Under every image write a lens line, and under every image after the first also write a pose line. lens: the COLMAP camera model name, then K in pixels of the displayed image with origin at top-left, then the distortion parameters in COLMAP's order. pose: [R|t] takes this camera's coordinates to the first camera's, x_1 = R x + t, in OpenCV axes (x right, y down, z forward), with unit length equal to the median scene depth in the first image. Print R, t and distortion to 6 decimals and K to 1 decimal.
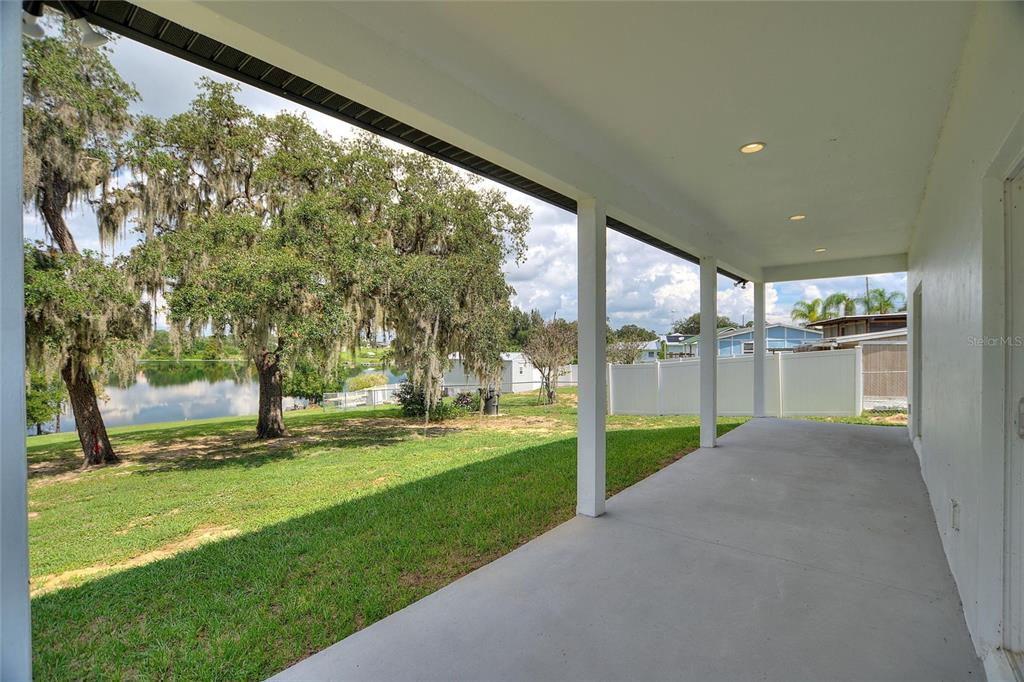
lens RADIAL K [[446.1, 0, 517.2], [0, 446.1, 340.9], [0, 0, 1]] dist [-0.000259, -0.000173]
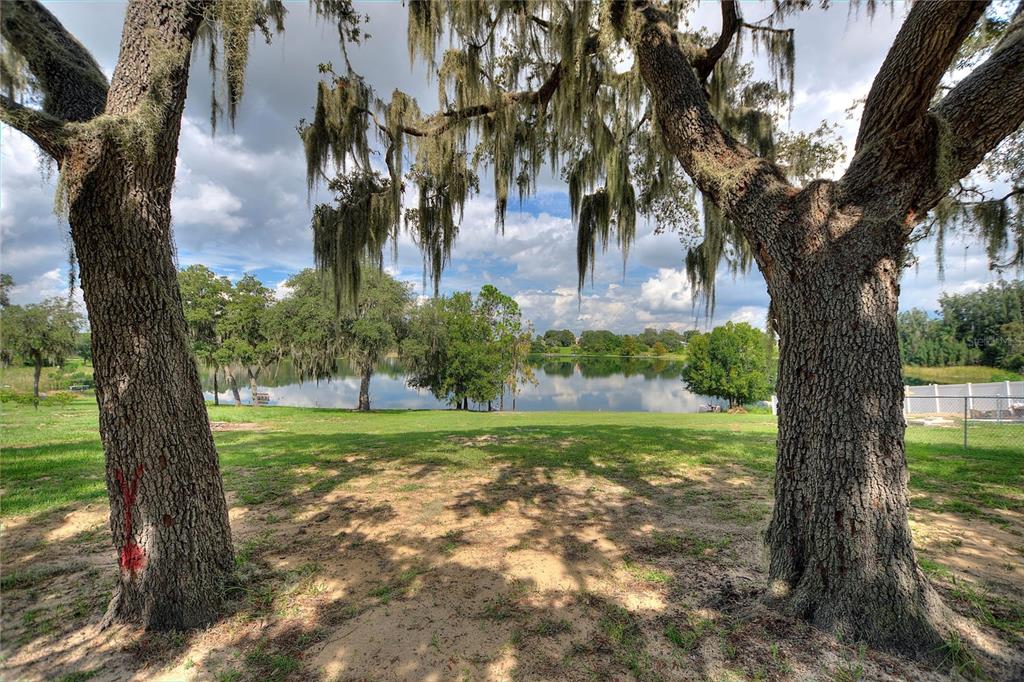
lens RADIAL K [[446.1, 0, 517.2], [0, 446.1, 340.9], [0, 0, 1]] dist [-0.000259, -0.000173]
pose [[0.666284, -0.009732, -0.745635, -0.080708], [0.009430, 0.999945, -0.004624, 0.016500], [0.745638, -0.003950, 0.666339, 0.123763]]
